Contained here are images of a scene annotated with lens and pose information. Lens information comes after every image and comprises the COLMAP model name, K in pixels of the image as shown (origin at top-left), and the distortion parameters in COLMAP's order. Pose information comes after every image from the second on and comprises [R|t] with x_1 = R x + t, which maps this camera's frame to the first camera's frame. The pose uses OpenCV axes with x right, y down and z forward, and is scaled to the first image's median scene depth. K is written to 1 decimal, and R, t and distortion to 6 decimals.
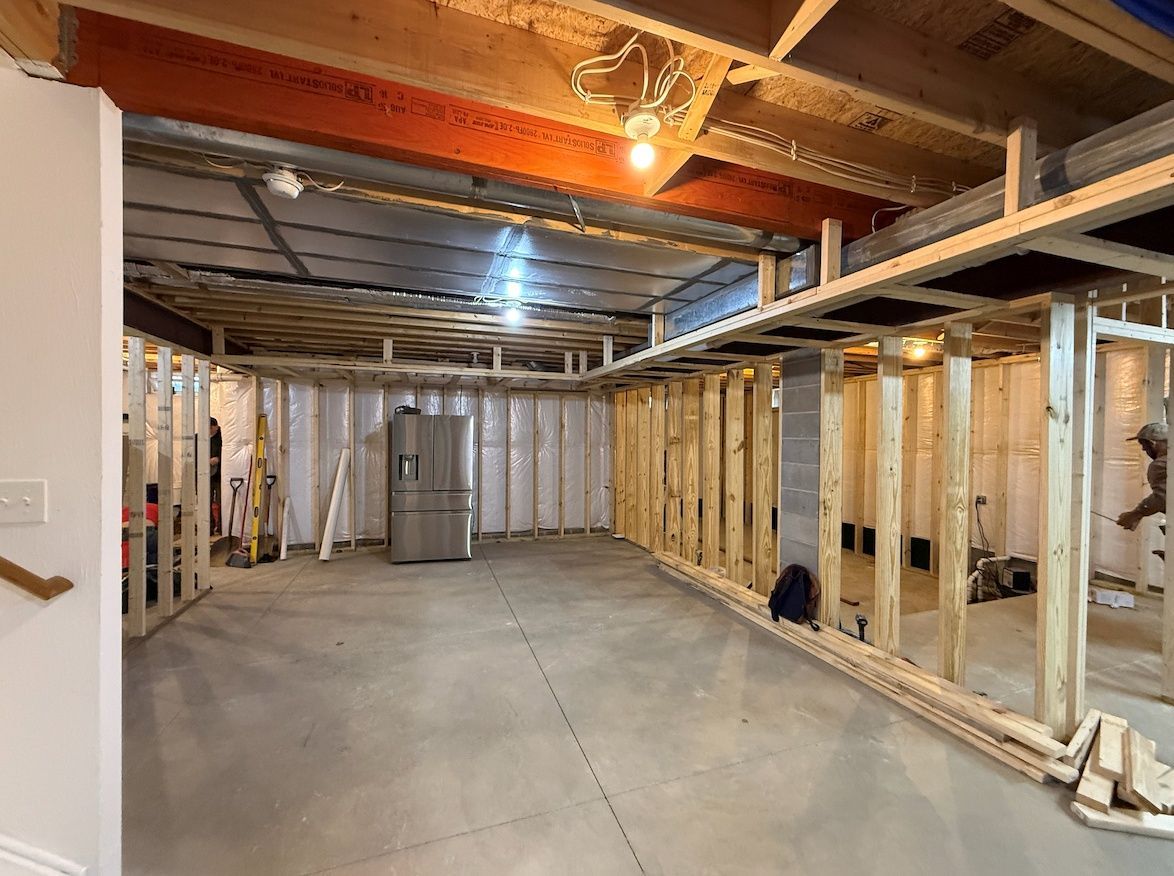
lens RADIAL K [[462.7, 0, 577.6], [0, 462.7, 440.3], [0, 0, 1]] dist [0.002089, -0.000844]
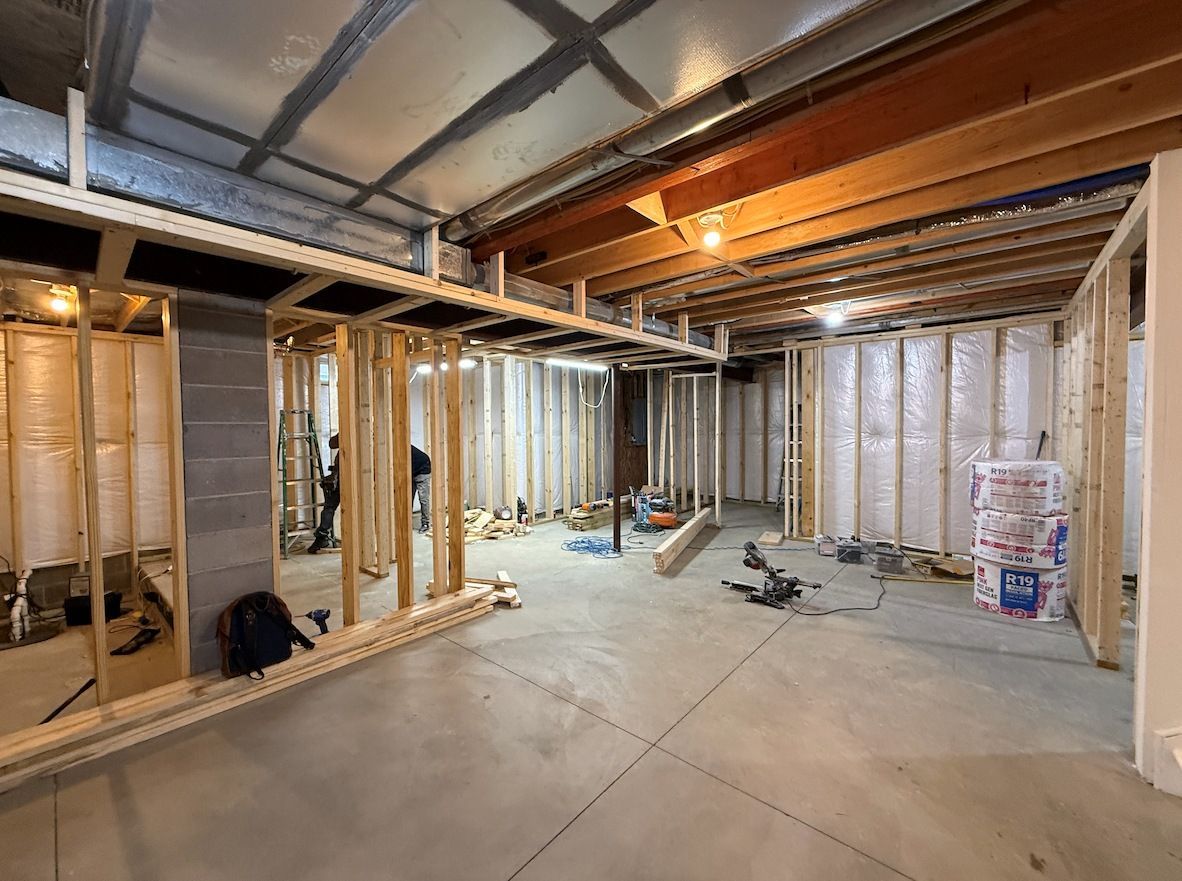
lens RADIAL K [[465.8, 0, 588.1], [0, 465.8, 438.1], [0, 0, 1]] dist [0.002089, -0.000844]
pose [[-0.496794, -0.028573, 0.867398, -0.506715], [0.013514, 0.999082, 0.040651, -0.002510], [-0.867763, 0.031917, -0.495952, 1.055363]]
